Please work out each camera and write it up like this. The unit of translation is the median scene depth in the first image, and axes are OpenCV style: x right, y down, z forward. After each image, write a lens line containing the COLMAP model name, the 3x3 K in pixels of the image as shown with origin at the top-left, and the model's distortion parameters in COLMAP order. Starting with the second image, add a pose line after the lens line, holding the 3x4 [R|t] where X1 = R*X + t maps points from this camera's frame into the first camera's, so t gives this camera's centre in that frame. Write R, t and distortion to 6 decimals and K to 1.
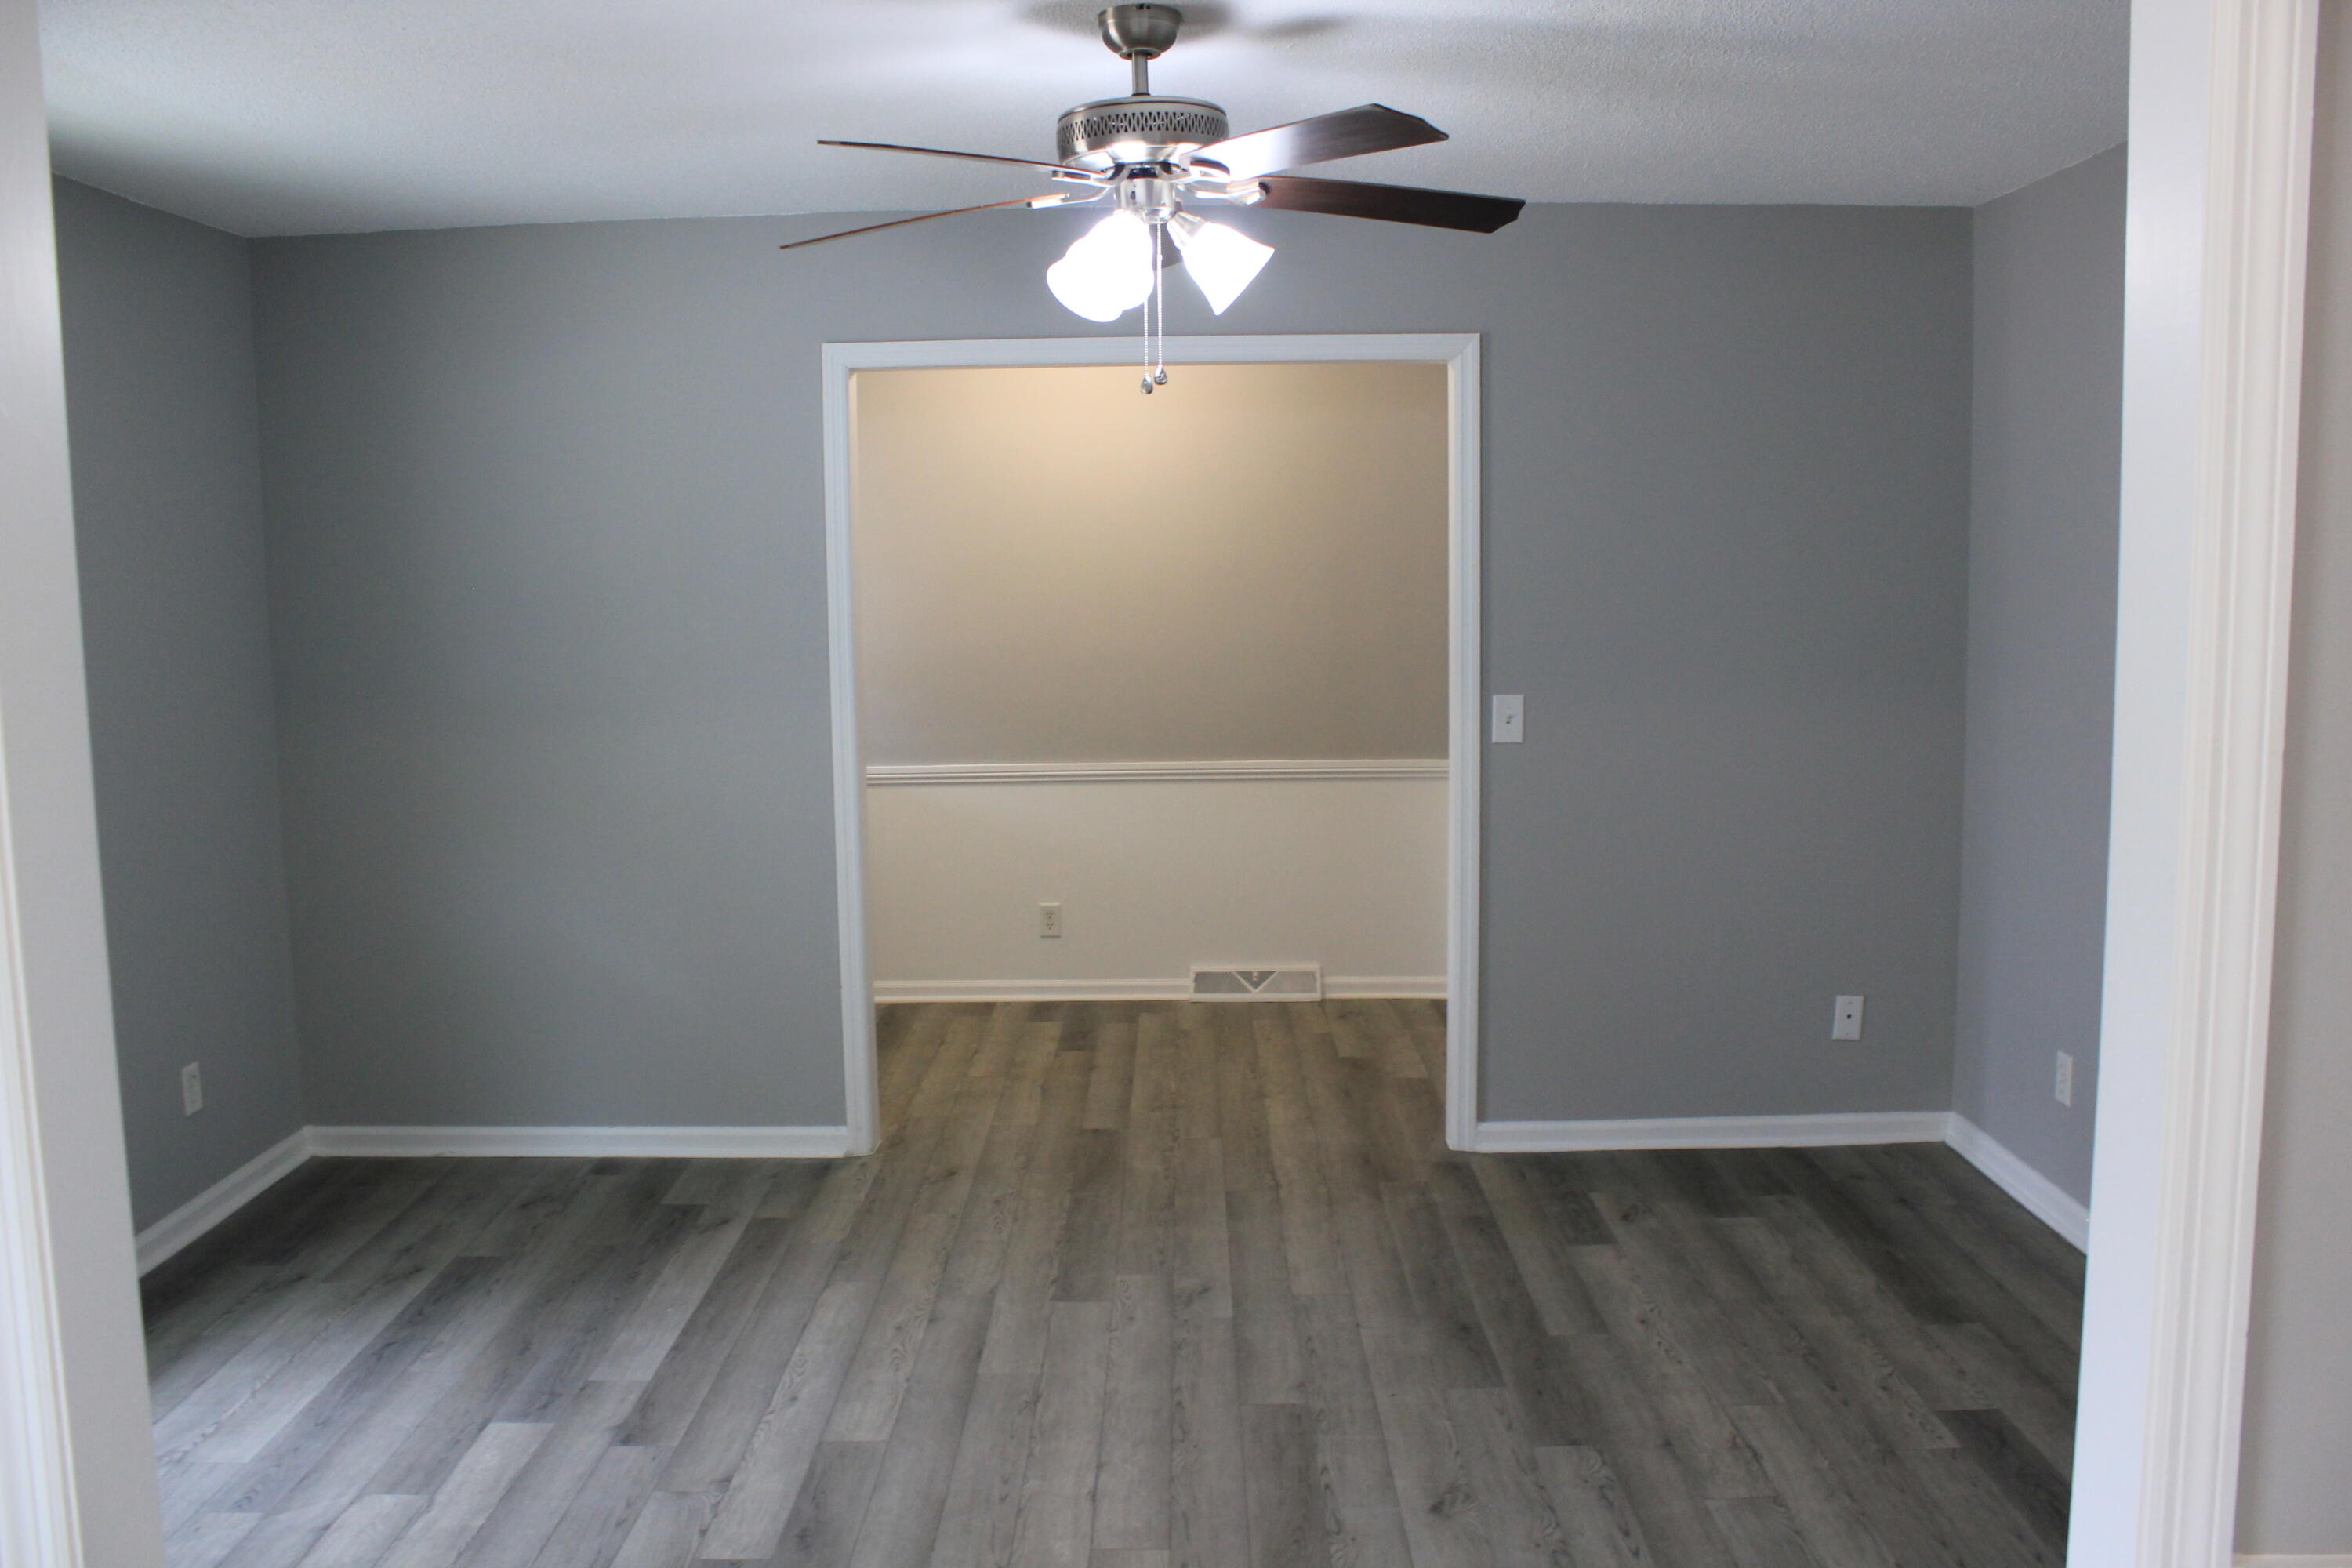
lens RADIAL K [[1971.0, 0, 1175.8], [0, 1971.0, 787.9], [0, 0, 1]] dist [0.010031, 0.010941]
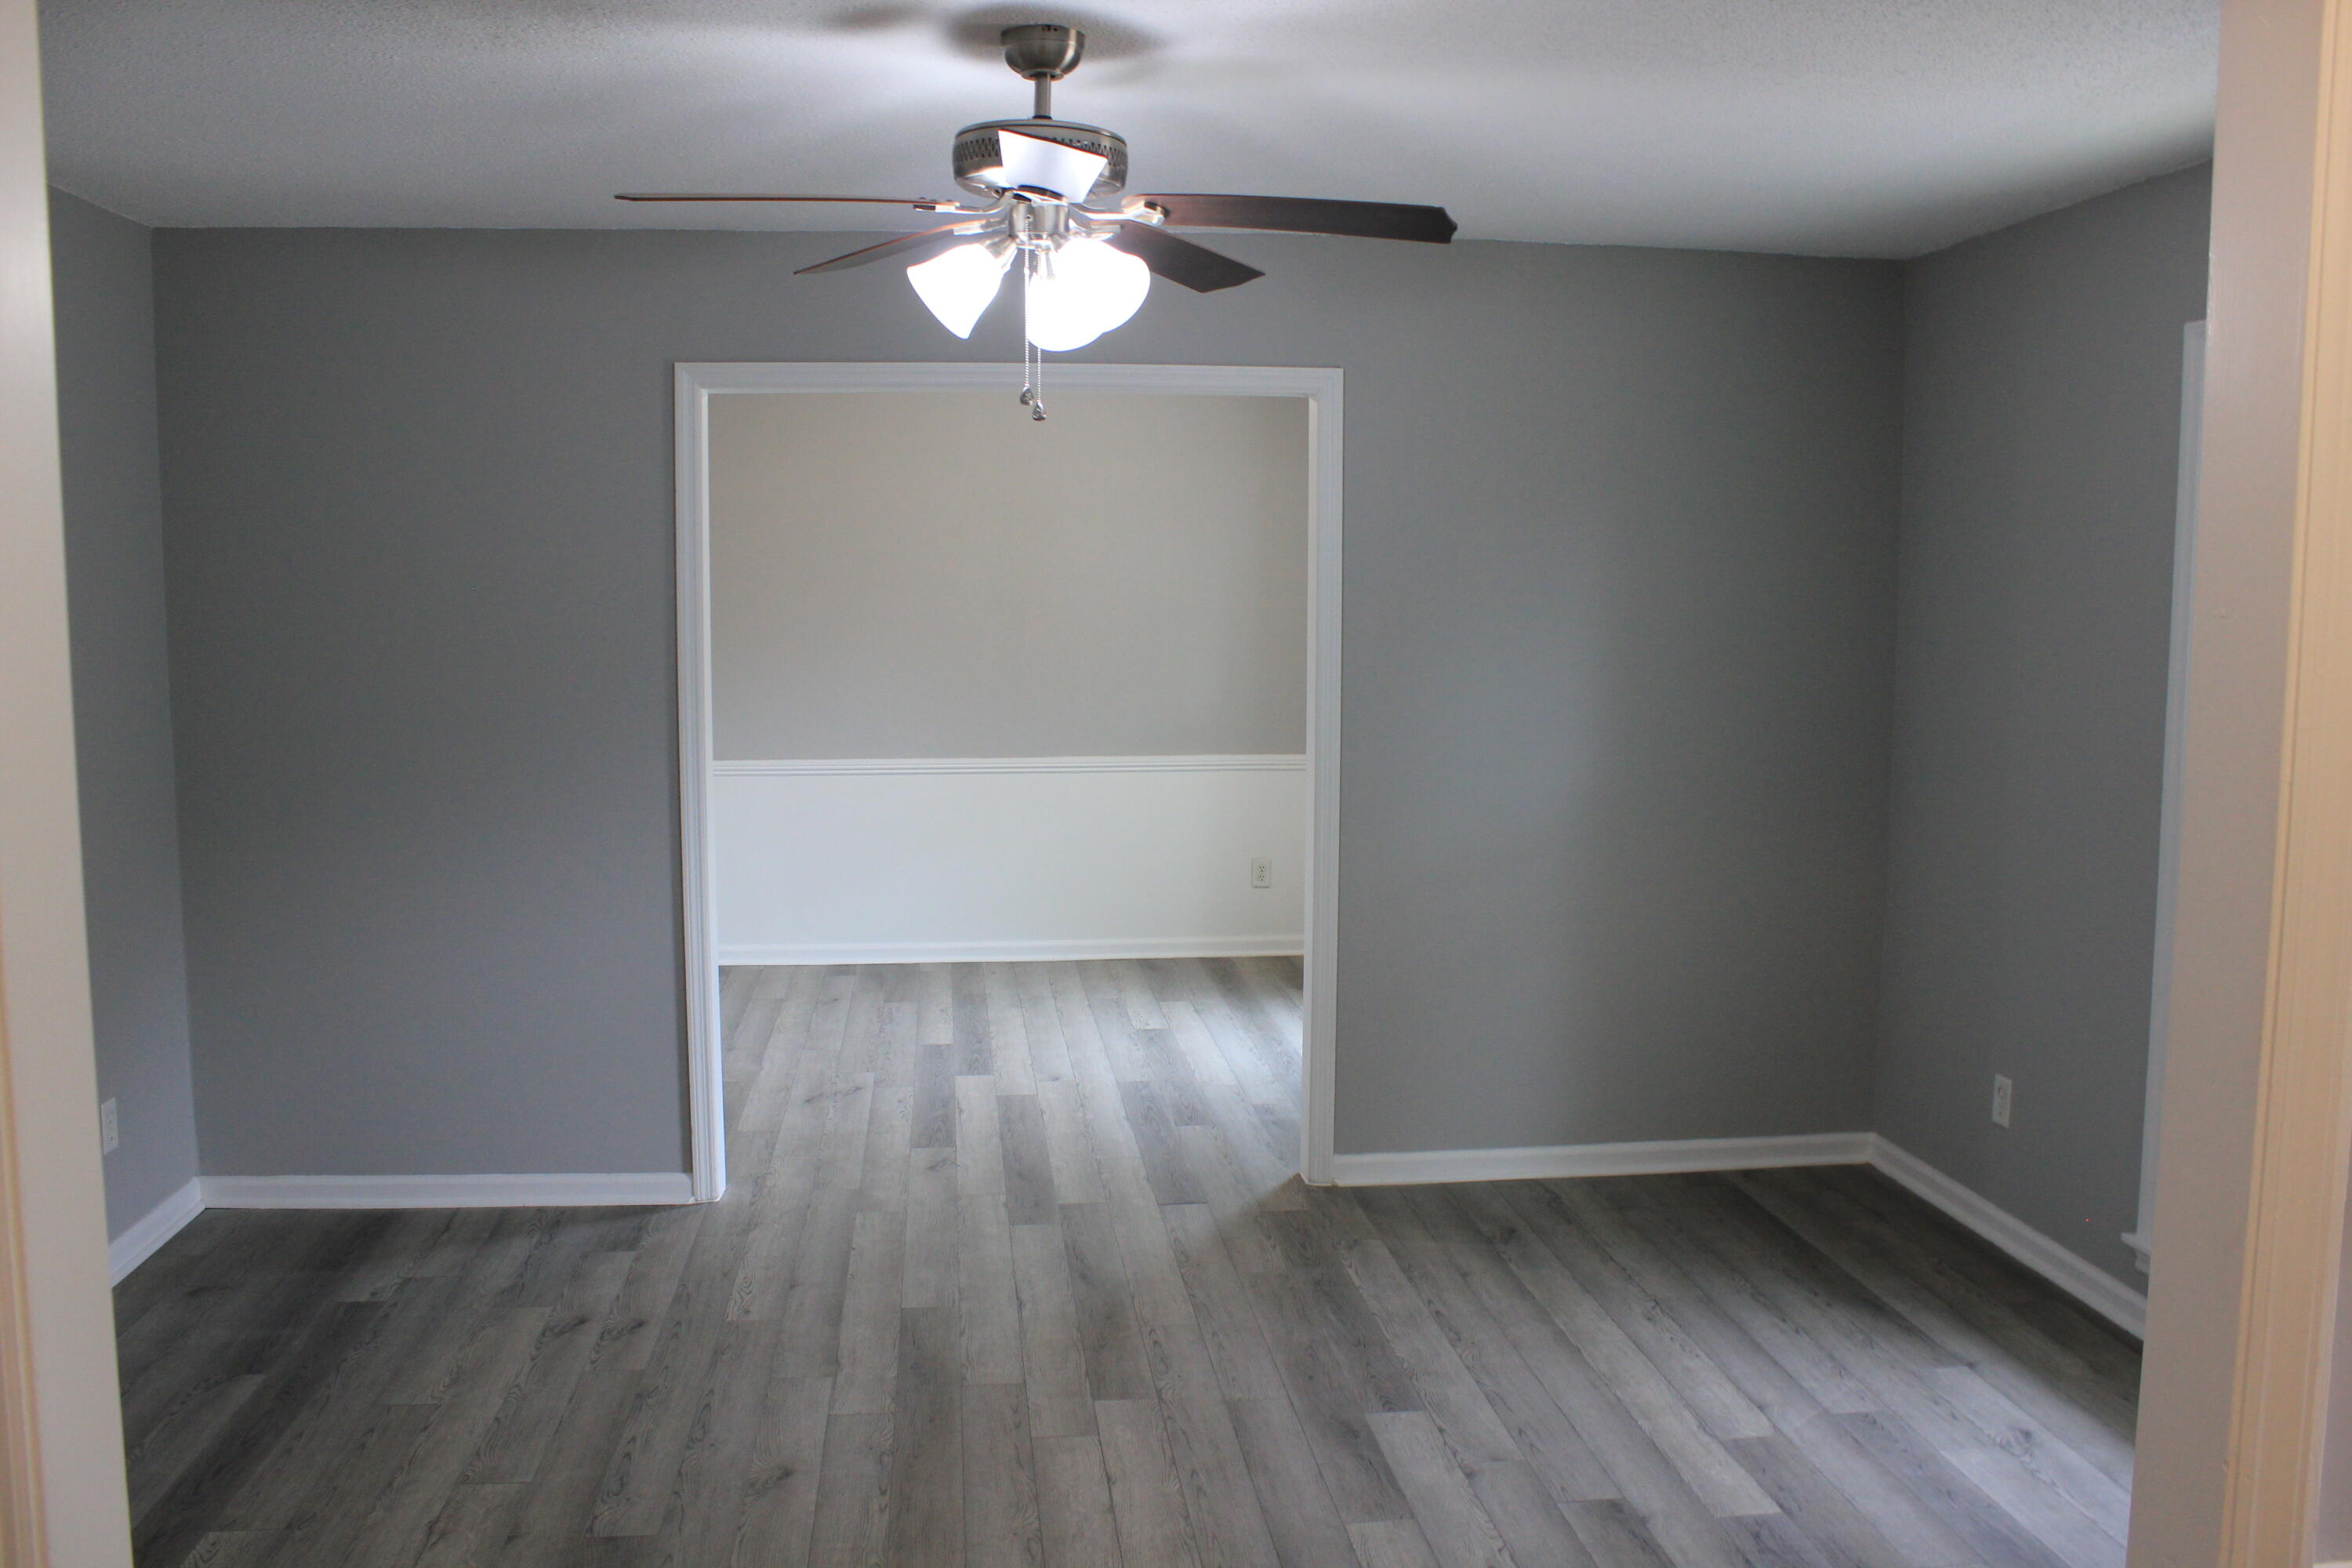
lens RADIAL K [[1971.0, 0, 1176.5], [0, 1971.0, 786.4], [0, 0, 1]] dist [0.010031, 0.010941]
pose [[-0.992350, 0.031904, -0.119266, 0.035868], [0.003541, 0.972991, 0.230817, -0.238773], [0.123409, 0.228629, -0.965660, 1.908476]]
